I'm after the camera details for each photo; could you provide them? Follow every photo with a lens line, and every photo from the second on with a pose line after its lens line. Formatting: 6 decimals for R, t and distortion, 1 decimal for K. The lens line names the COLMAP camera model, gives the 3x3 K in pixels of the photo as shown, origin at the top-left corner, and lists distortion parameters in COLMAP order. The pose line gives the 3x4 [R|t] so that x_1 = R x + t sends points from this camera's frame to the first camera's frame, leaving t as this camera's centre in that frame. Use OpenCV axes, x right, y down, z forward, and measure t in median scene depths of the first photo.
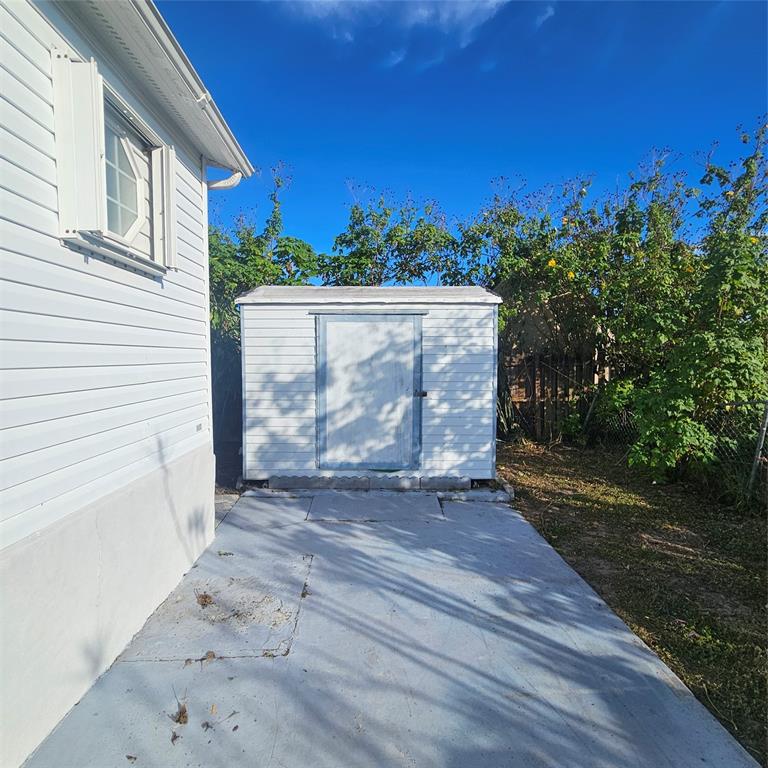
lens RADIAL K [[420.9, 0, 384.0], [0, 420.9, 384.0], [0, 0, 1]] dist [0.002962, 0.000512]
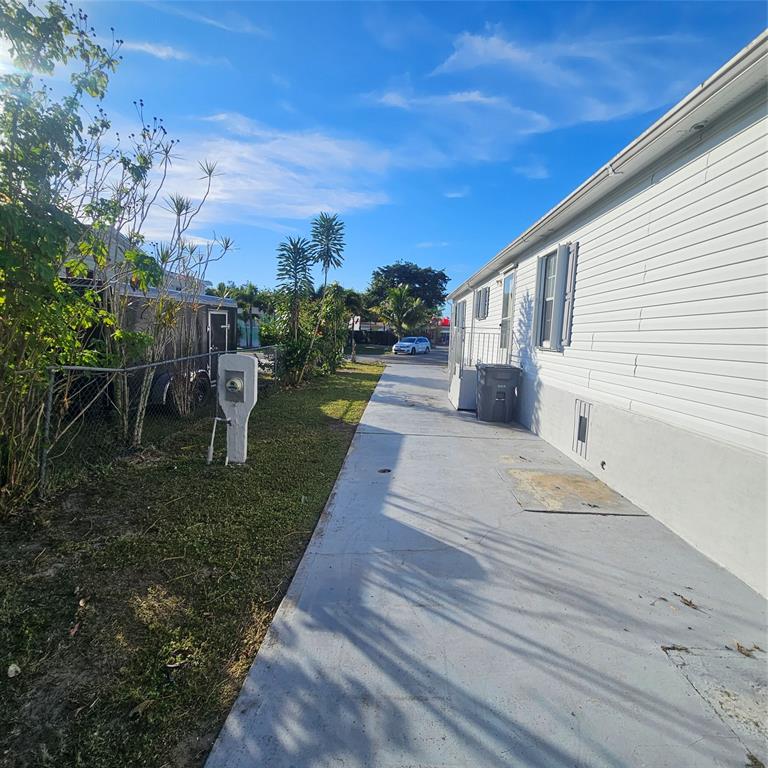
lens RADIAL K [[420.9, 0, 384.0], [0, 420.9, 384.0], [0, 0, 1]] dist [0.002962, 0.000512]
pose [[-0.996450, -0.042040, 0.072933, 0.335119], [-0.029538, 0.985897, 0.164728, -0.073023], [-0.078830, 0.161989, -0.983639, 1.826079]]
